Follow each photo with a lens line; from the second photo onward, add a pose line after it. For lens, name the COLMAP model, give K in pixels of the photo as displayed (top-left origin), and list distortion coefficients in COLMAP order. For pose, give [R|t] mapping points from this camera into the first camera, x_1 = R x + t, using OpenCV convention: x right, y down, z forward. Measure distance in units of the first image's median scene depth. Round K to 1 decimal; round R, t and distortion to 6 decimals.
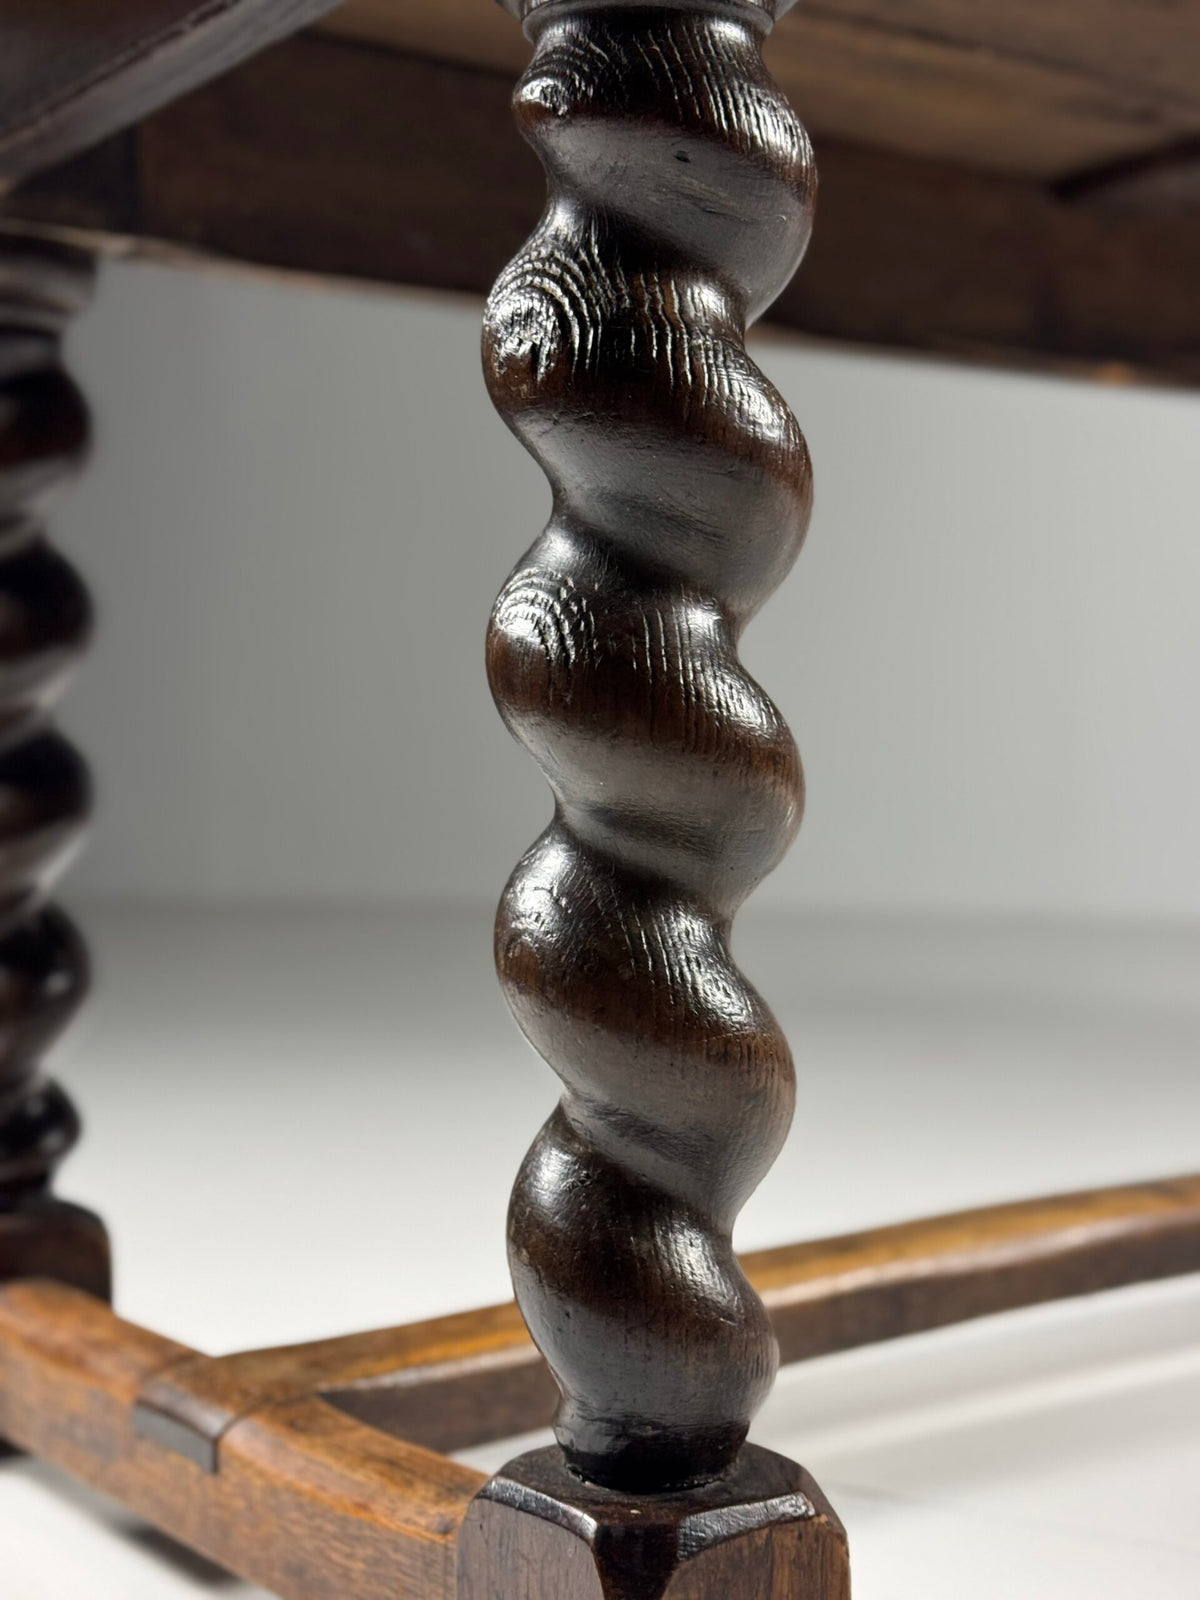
lens RADIAL K [[2310.0, 0, 600.0], [0, 2310.0, 800.0], [0, 0, 1]] dist [0.140531, -0.139133]
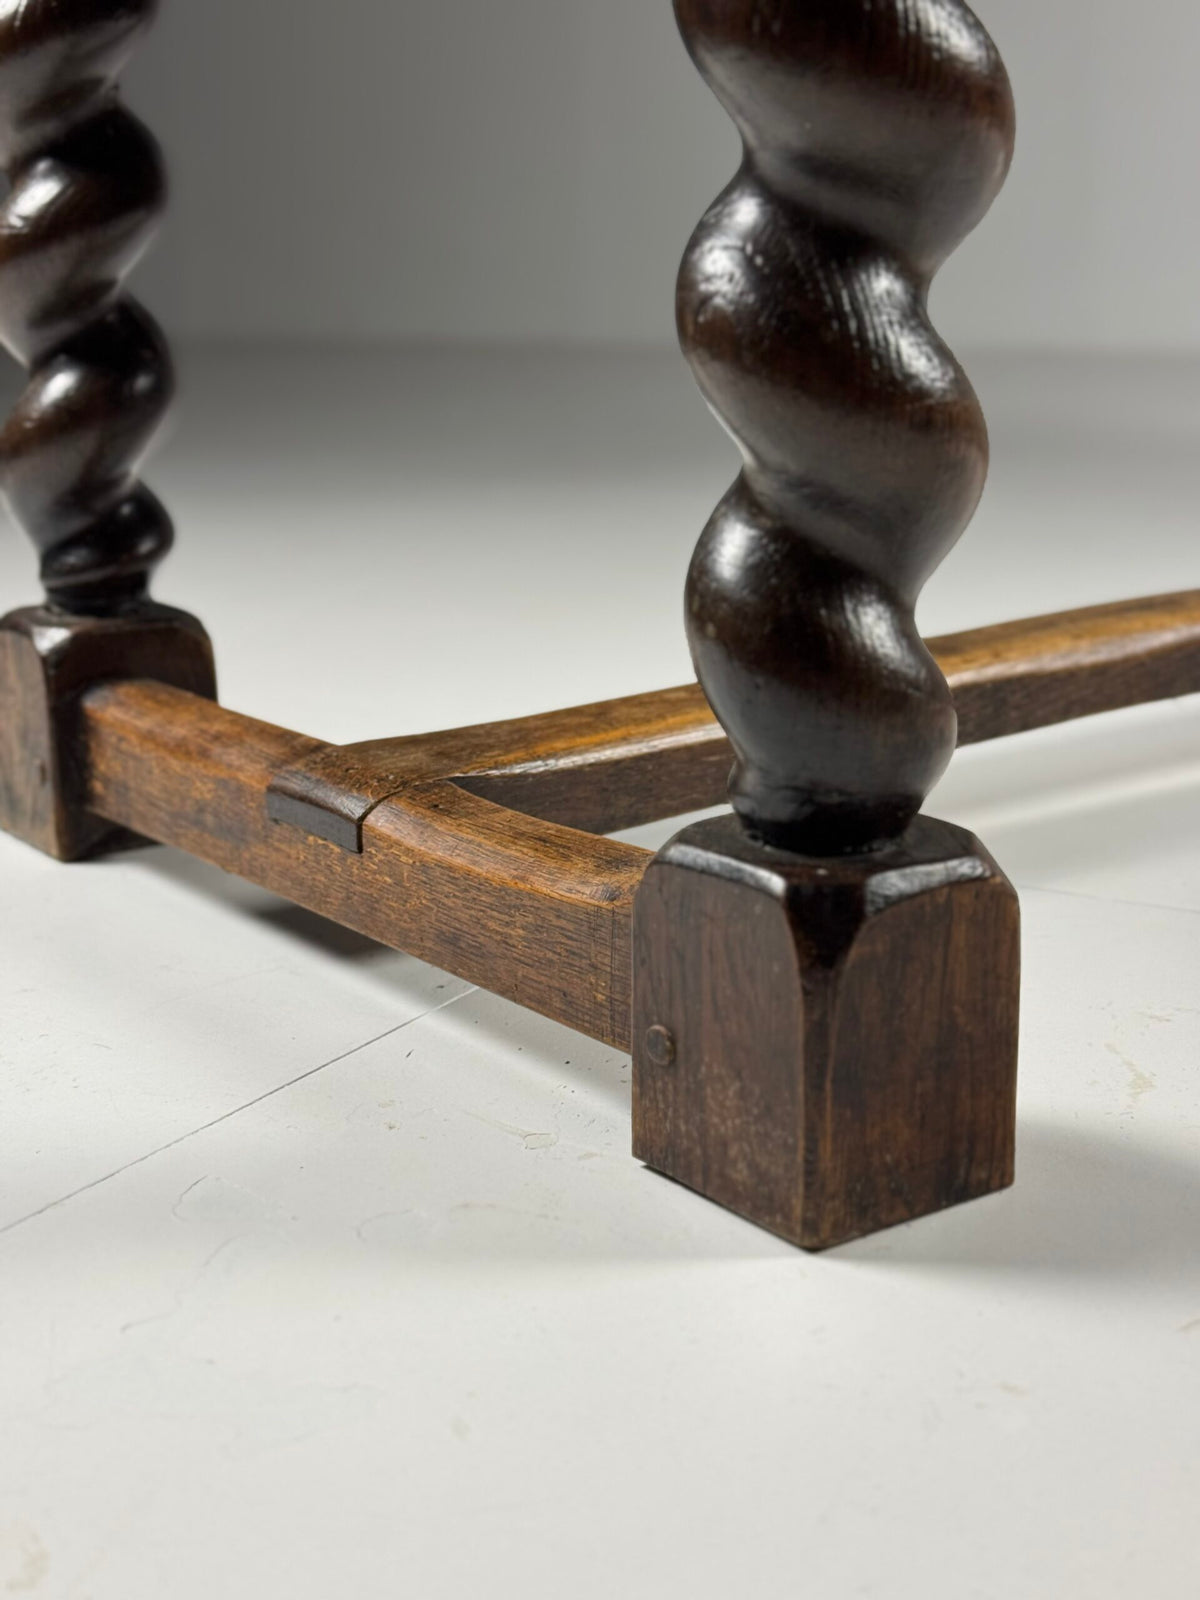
lens RADIAL K [[2310.0, 0, 600.0], [0, 2310.0, 800.0], [0, 0, 1]] dist [0.140531, -0.139133]
pose [[0.999926, -0.003613, 0.011576, -0.091788], [0.000796, 0.972077, 0.234663, 0.034691], [-0.012101, -0.234636, 0.972008, 0.021815]]
